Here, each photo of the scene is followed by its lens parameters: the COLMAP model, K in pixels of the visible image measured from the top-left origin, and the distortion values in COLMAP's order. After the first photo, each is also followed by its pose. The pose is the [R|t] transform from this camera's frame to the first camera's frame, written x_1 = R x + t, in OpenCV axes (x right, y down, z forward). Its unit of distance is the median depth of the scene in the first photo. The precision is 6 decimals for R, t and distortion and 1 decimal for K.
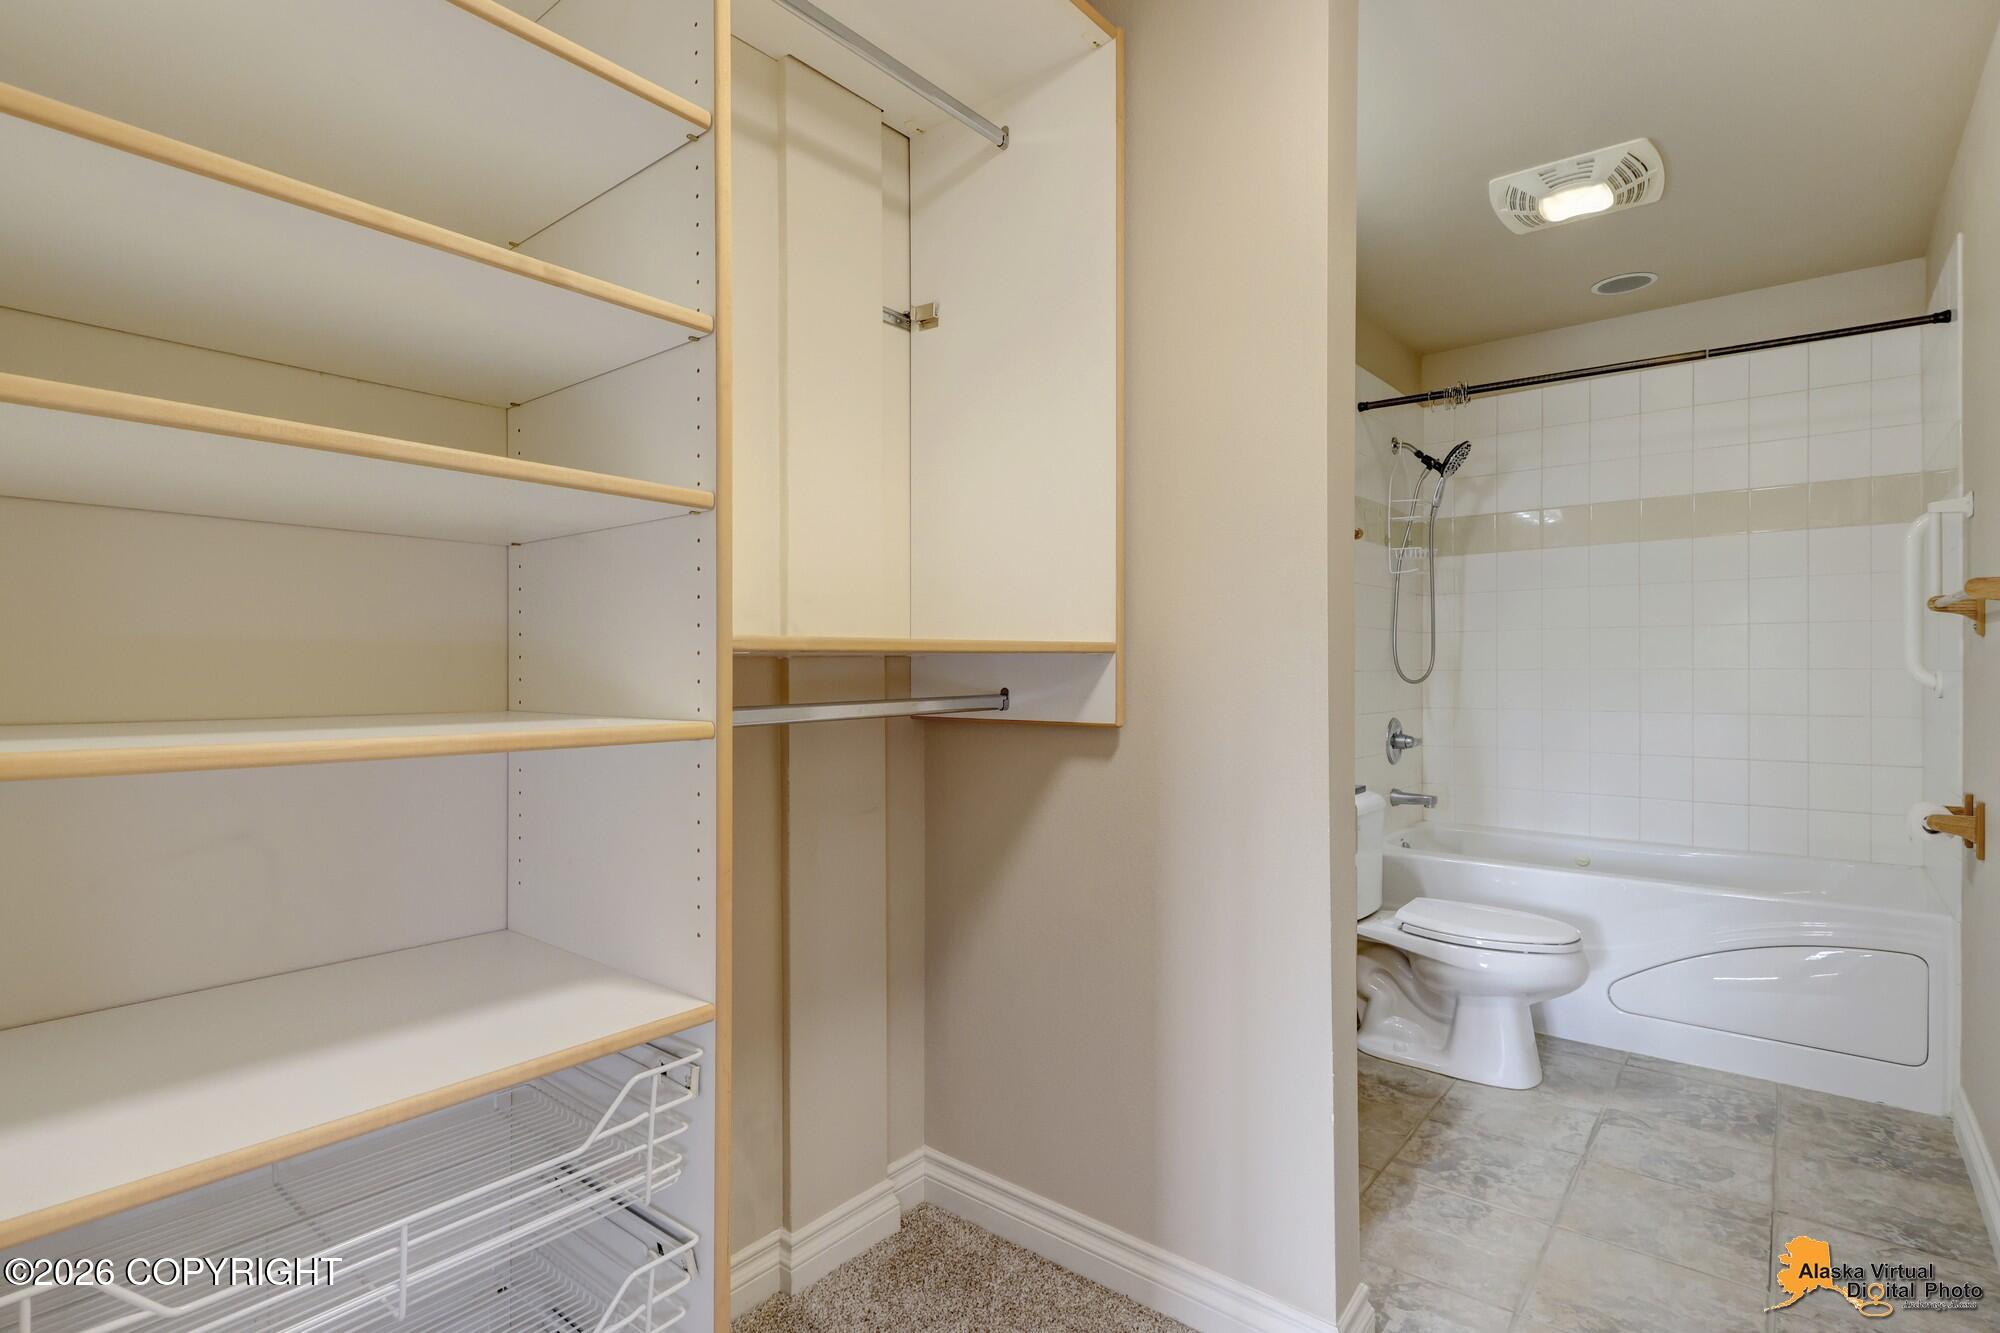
lens RADIAL K [[960.9, 0, 1006.7], [0, 960.9, 660.0], [0, 0, 1]] dist [0.002532, -0.000905]
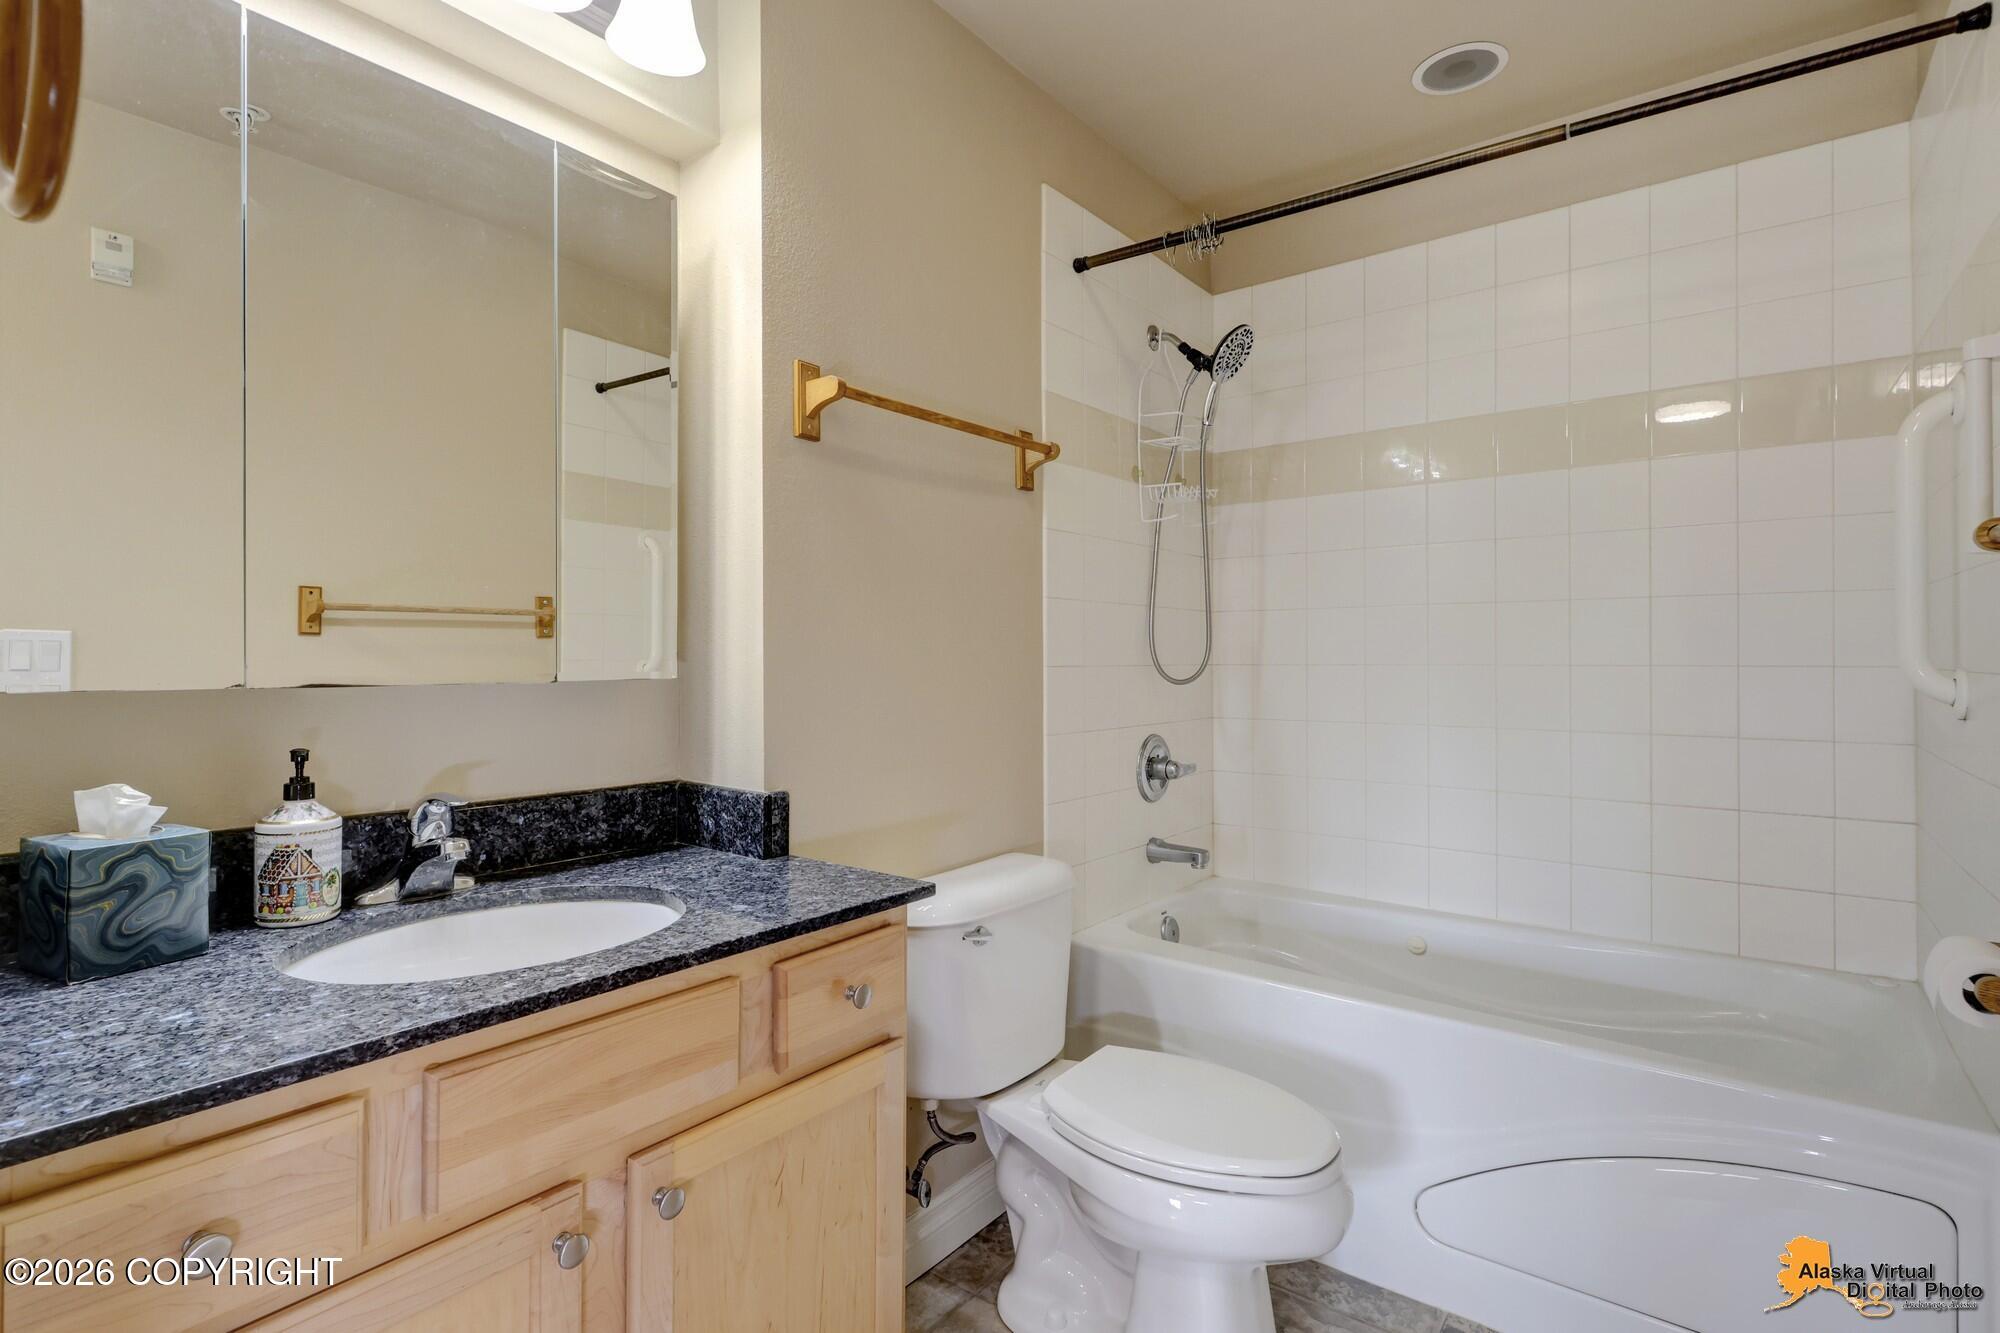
lens RADIAL K [[957.1, 0, 1001.2], [0, 957.1, 640.8], [0, 0, 1]] dist [-0.001391, 0.001404]
pose [[0.999477, 0.004705, 0.032004, 0.277645], [-0.004401, 0.999945, -0.009567, 0.000537], [-0.032047, 0.009421, 0.999442, 0.327054]]
